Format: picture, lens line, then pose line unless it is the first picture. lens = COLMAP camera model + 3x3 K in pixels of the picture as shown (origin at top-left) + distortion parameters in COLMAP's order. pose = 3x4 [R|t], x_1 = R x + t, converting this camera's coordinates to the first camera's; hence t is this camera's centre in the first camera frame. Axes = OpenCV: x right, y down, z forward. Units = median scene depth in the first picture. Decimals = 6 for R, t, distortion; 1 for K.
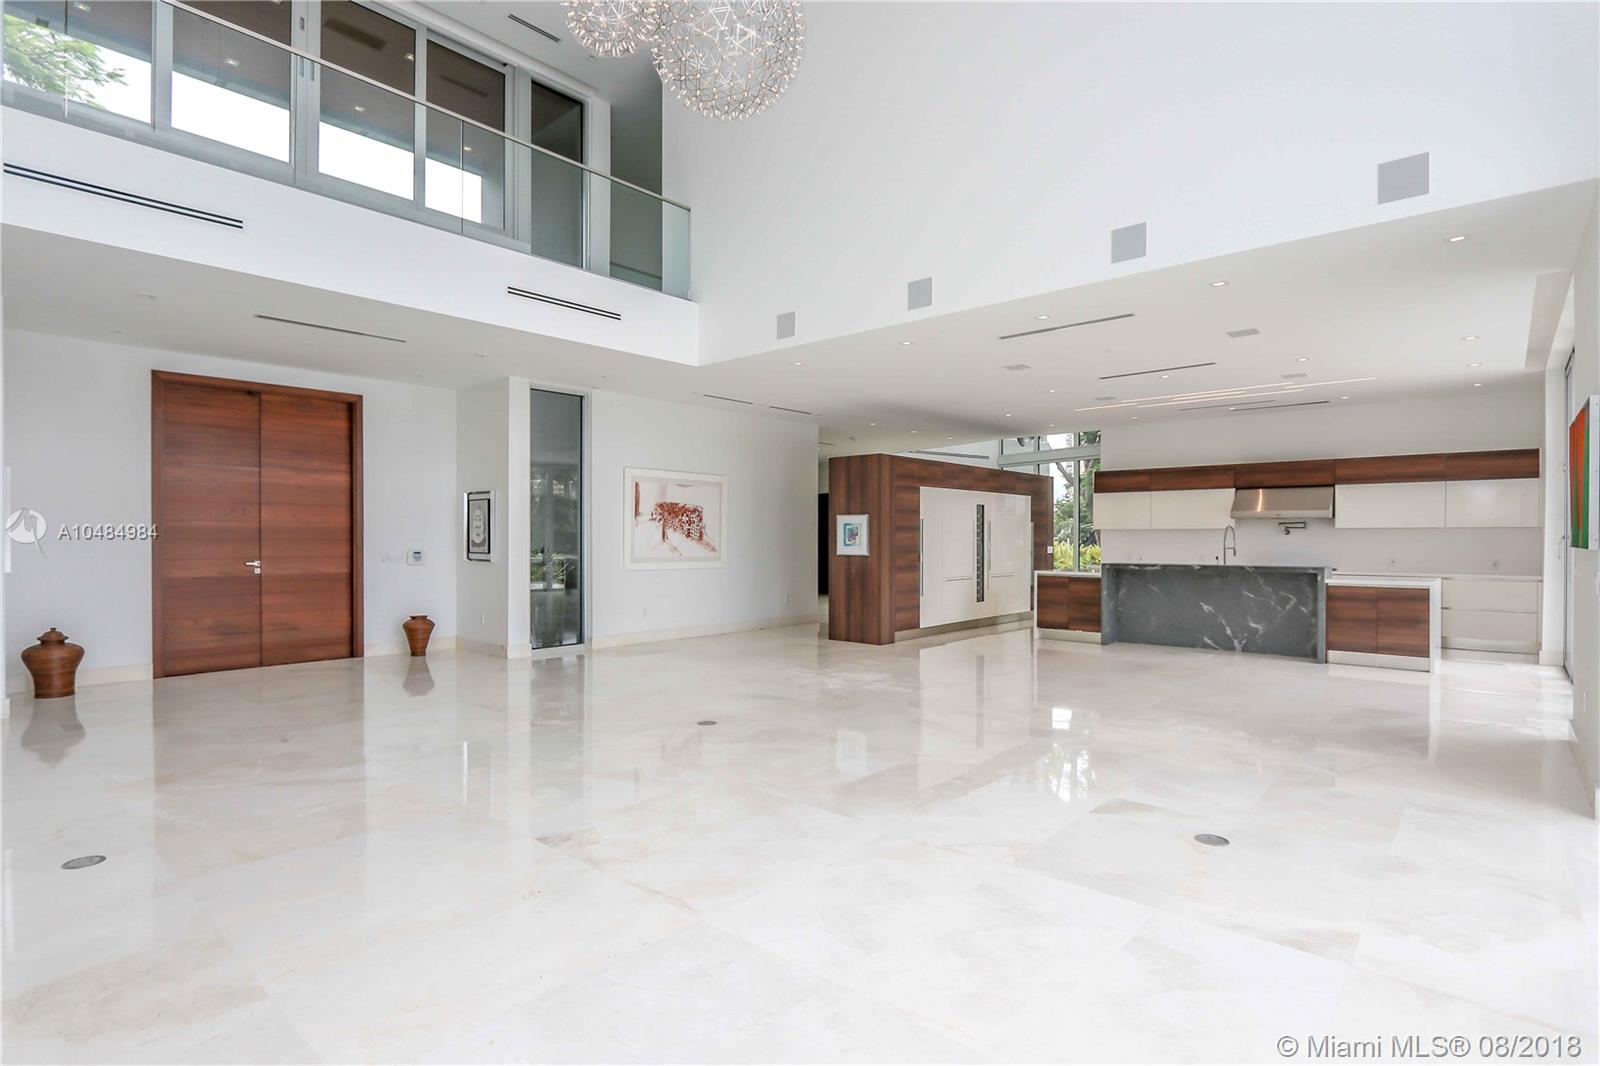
lens RADIAL K [[826.4, 0, 801.4], [0, 826.4, 541.8], [0, 0, 1]] dist [-0.002210, 0.000029]
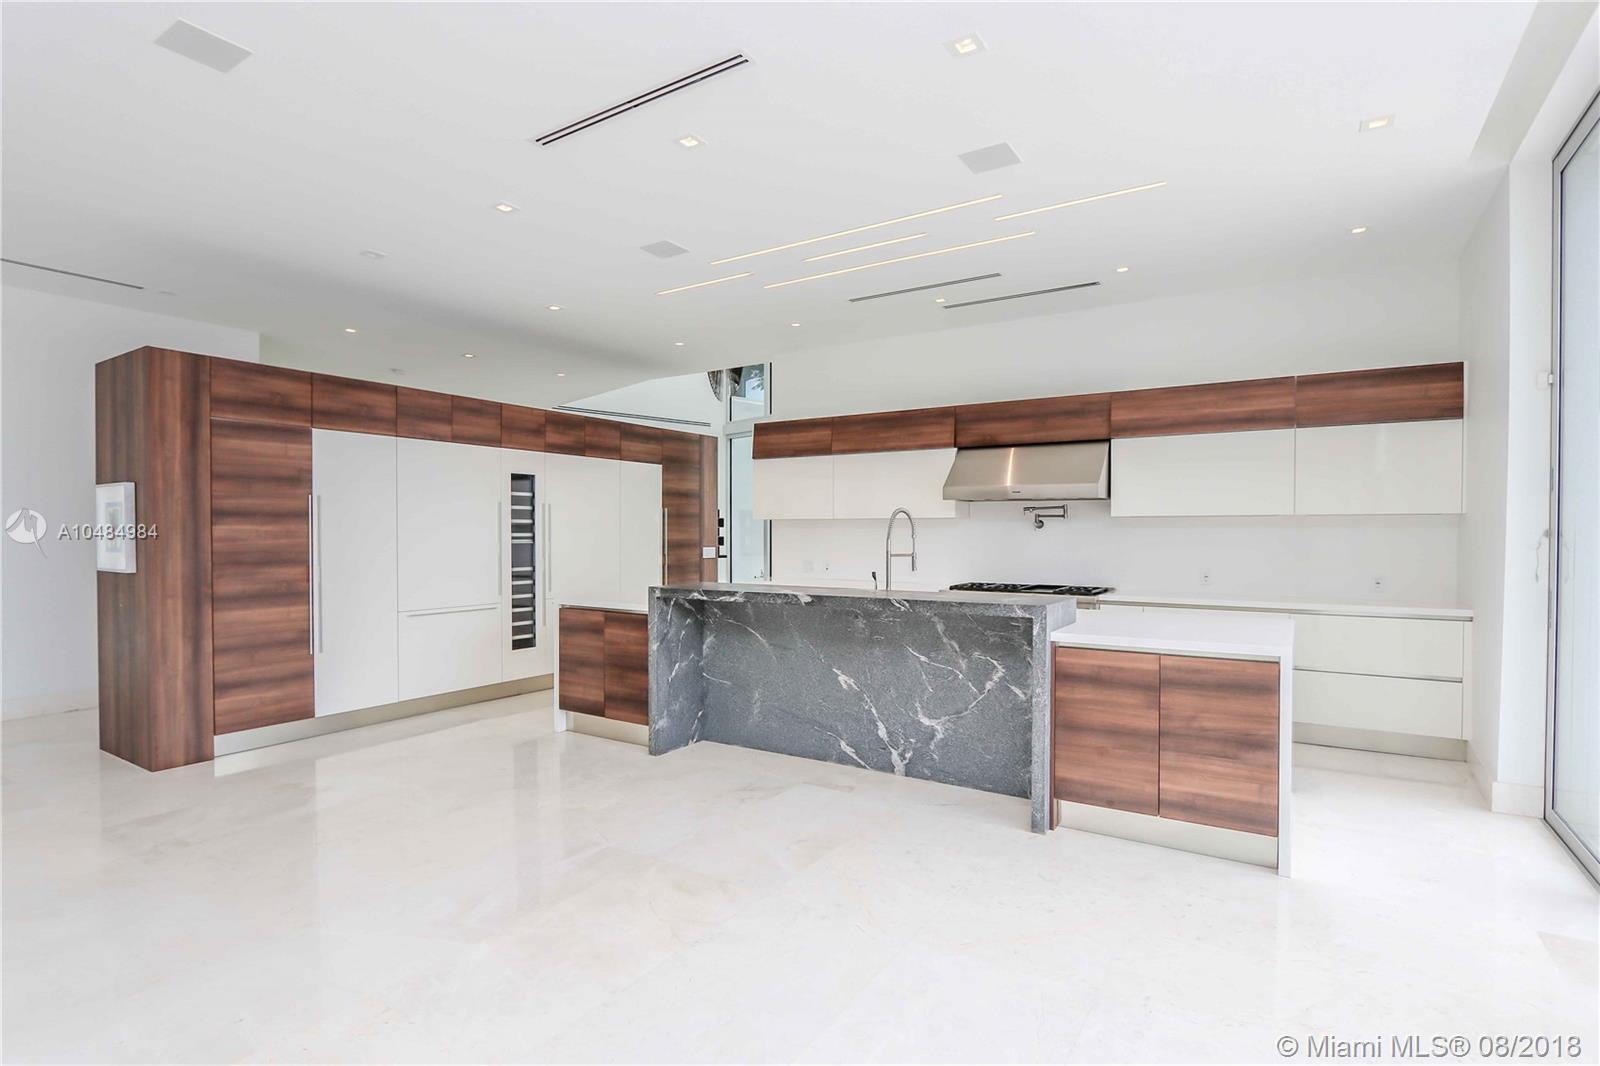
lens RADIAL K [[794.0, 0, 794.9], [0, 794.0, 543.2], [0, 0, 1]] dist [-0.010270, 0.000153]
pose [[0.991748, -0.001757, 0.128193, 0.373857], [0.000627, 0.999961, 0.008854, -0.003297], [-0.128204, -0.008700, 0.991710, 0.507104]]
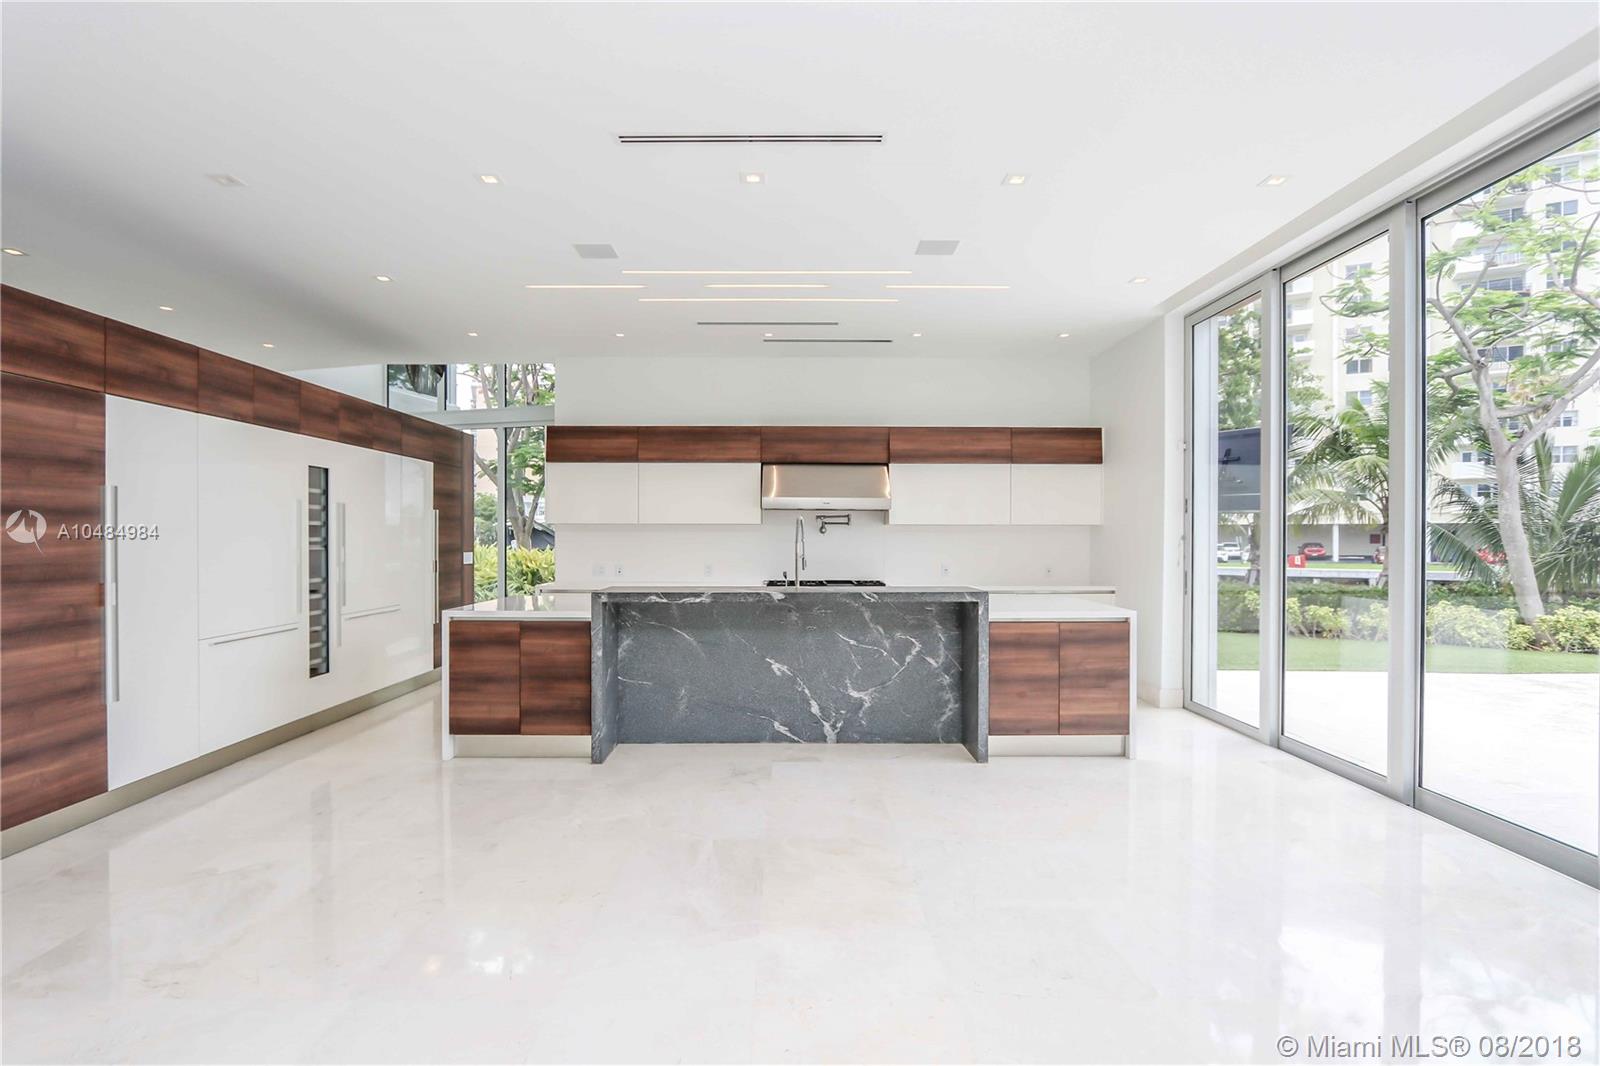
lens RADIAL K [[763.5, 0, 791.0], [0, 763.5, 539.3], [0, 0, 1]] dist [-0.009599, 0.000163]
pose [[0.758002, -0.002113, 0.652249, 0.157547], [0.002341, 0.999997, 0.000519, -0.004204], [-0.652248, 0.001133, 0.758004, 0.569508]]
